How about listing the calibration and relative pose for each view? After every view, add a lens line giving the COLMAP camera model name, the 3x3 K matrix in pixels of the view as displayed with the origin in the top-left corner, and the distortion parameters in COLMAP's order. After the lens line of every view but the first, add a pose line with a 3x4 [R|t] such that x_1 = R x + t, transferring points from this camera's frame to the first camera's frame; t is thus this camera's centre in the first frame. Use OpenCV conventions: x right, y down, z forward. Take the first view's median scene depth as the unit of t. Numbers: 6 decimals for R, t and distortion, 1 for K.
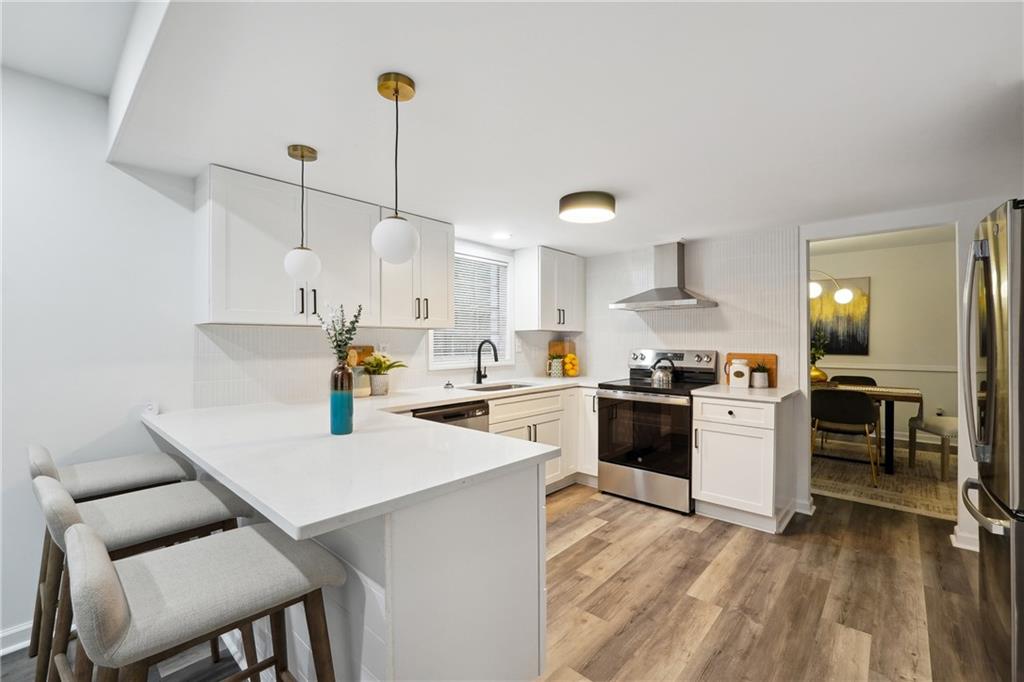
lens RADIAL K [[435.9, 0, 515.6], [0, 435.9, 340.4], [0, 0, 1]] dist [-0.014996, 0.002166]
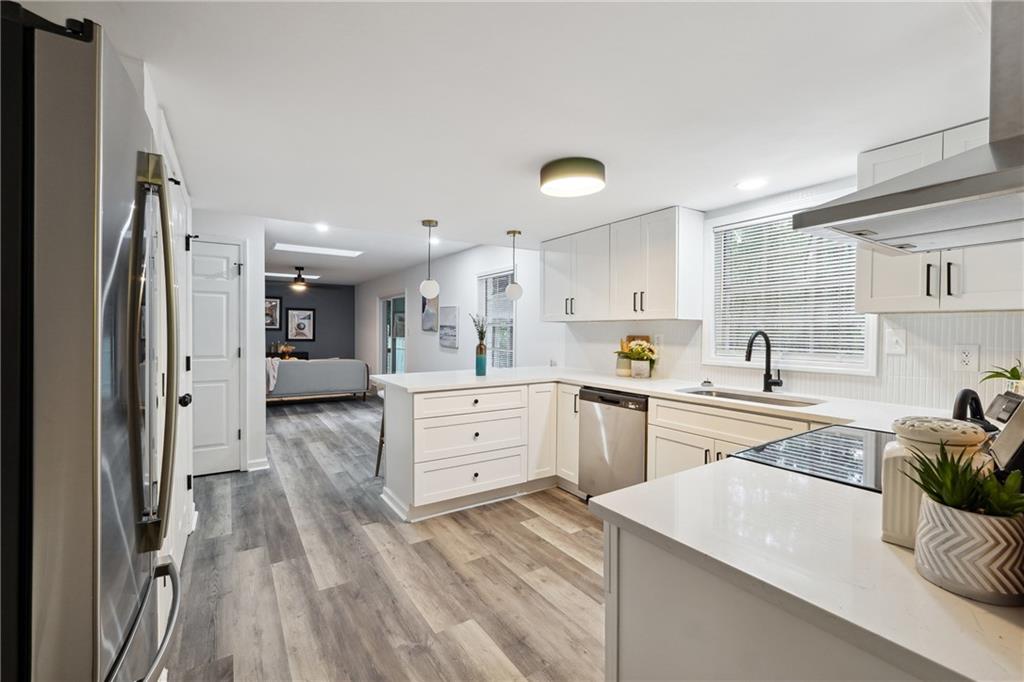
lens RADIAL K [[435.9, 0, 503.4], [0, 435.9, 335.2], [0, 0, 1]] dist [-0.014996, 0.002166]
pose [[-0.273191, 0.010763, -0.961899, 0.820505], [-0.001551, 0.999931, 0.011629, -0.002249], [0.961958, 0.004669, -0.273156, 0.873763]]
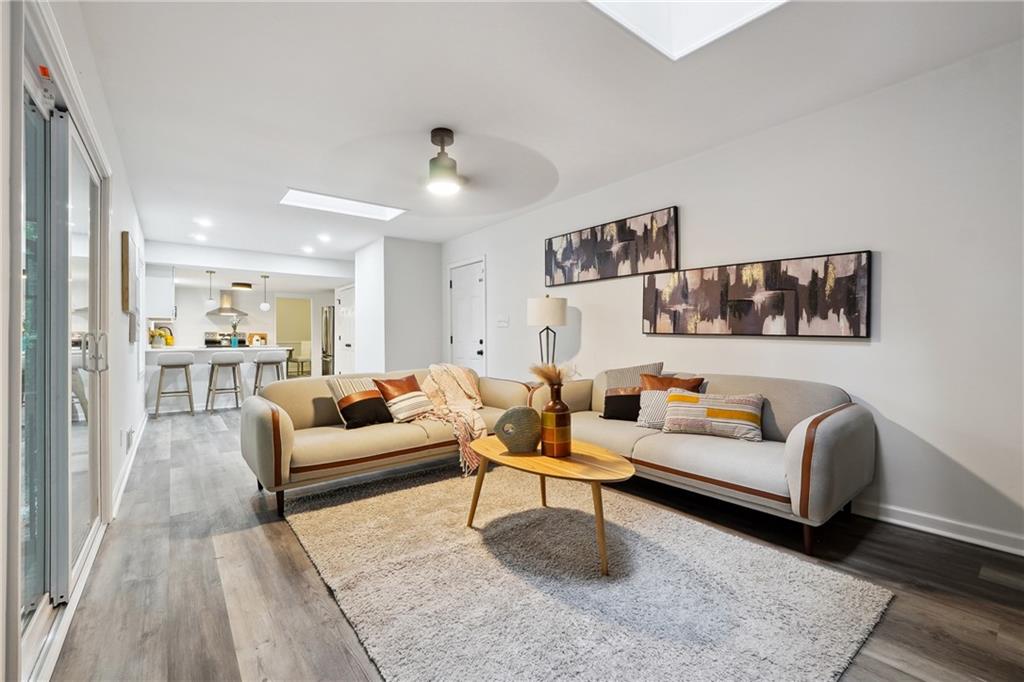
lens RADIAL K [[435.9, 0, 507.9], [0, 435.9, 334.1], [0, 0, 1]] dist [-0.014996, 0.002166]
pose [[0.182408, 0.006002, 0.983205, -2.114344], [0.001162, 0.999979, -0.006319, 0.058916], [-0.983222, 0.002295, 0.182398, -1.228496]]
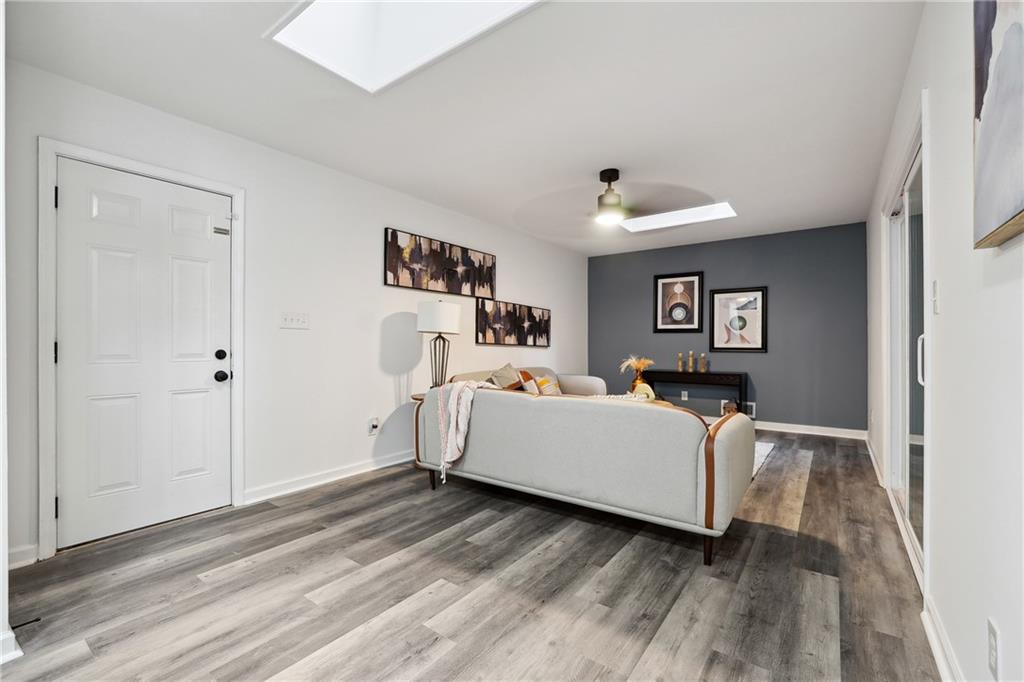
lens RADIAL K [[435.9, 0, 511.8], [0, 435.9, 345.7], [0, 0, 1]] dist [-0.014996, 0.002166]
pose [[-0.996282, 0.002324, -0.086126, -0.921116], [0.002728, 0.999986, -0.004578, 0.066189], [0.086114, -0.004796, -0.996274, 0.112183]]
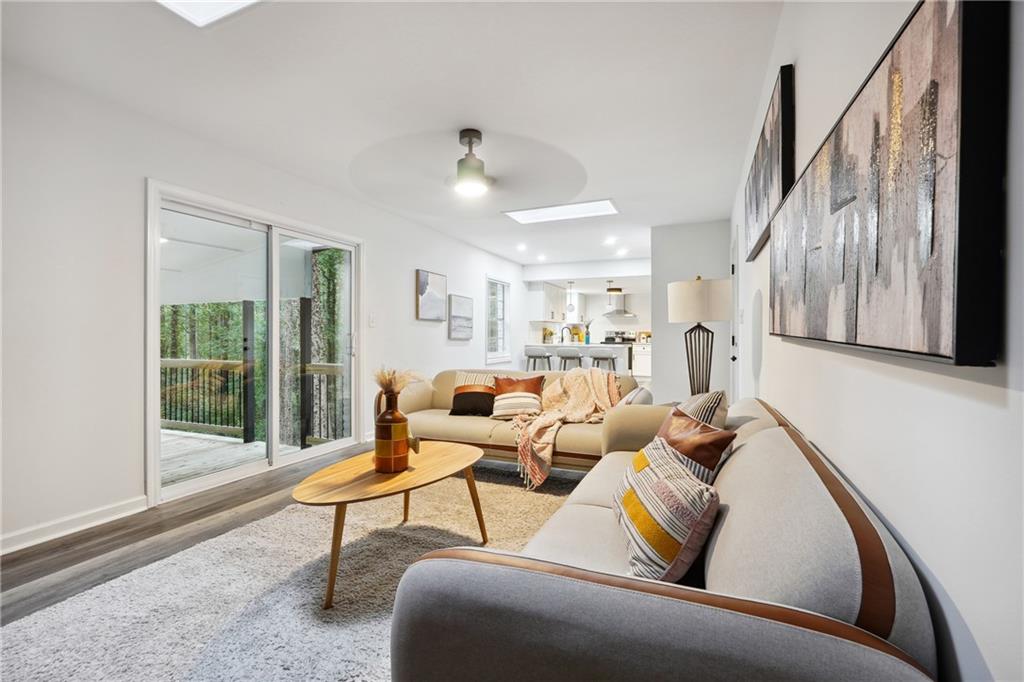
lens RADIAL K [[435.9, 0, 509.4], [0, 435.9, 336.7], [0, 0, 1]] dist [-0.014996, 0.002166]
pose [[0.952764, 0.001246, 0.303709, -1.451032], [-0.003453, 0.999971, 0.006731, 0.050272], [-0.303692, -0.007461, 0.952741, -1.818599]]
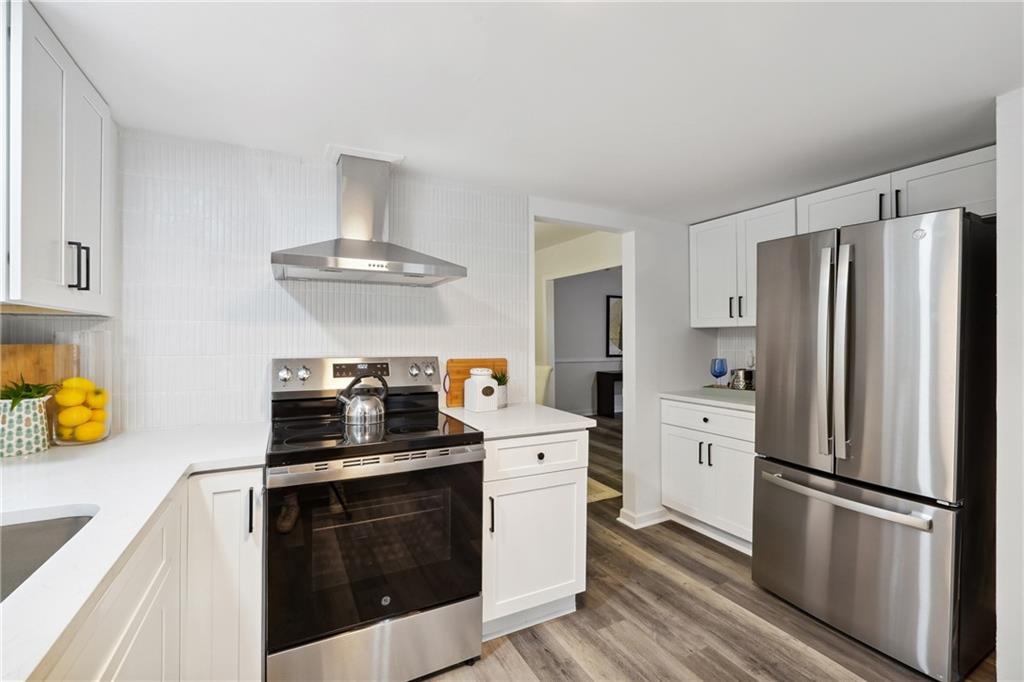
lens RADIAL K [[435.9, 0, 507.7], [0, 435.9, 336.8], [0, 0, 1]] dist [-0.014996, 0.002166]
pose [[0.361478, 0.001814, 0.932379, -0.098339], [-0.001811, 0.999998, -0.001243, -0.003740], [-0.932379, -0.001239, 0.361480, 0.753055]]
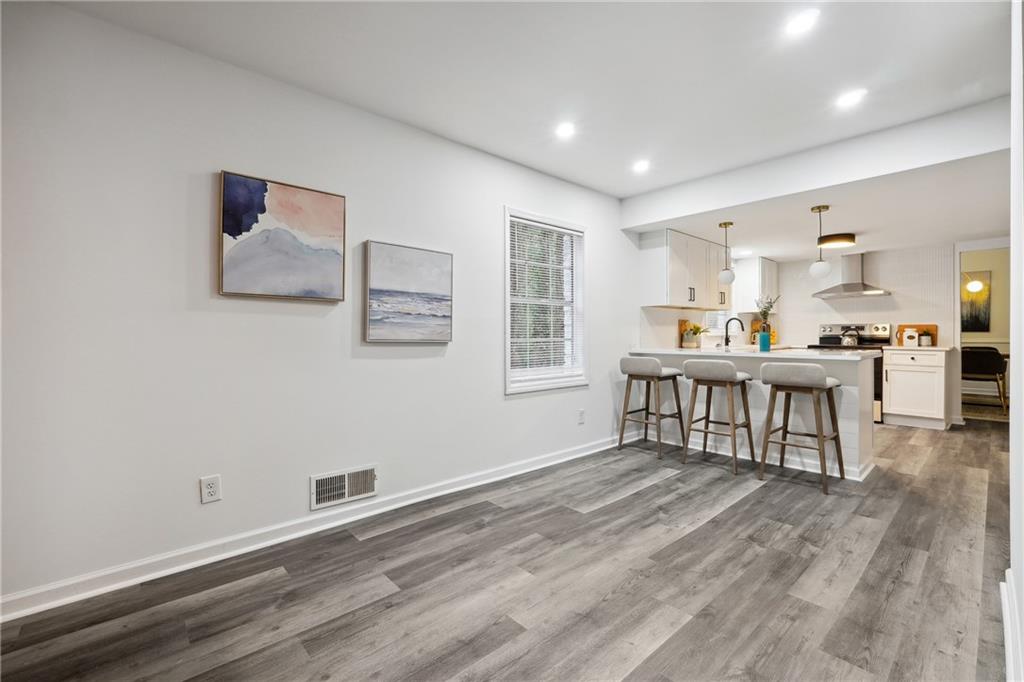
lens RADIAL K [[435.9, 0, 509.3], [0, 435.9, 336.4], [0, 0, 1]] dist [-0.014996, 0.002166]
pose [[0.992714, -0.005467, -0.120371, -0.775201], [0.006053, 0.999972, 0.004501, 0.060063], [0.120343, -0.005197, 0.992719, -0.760379]]
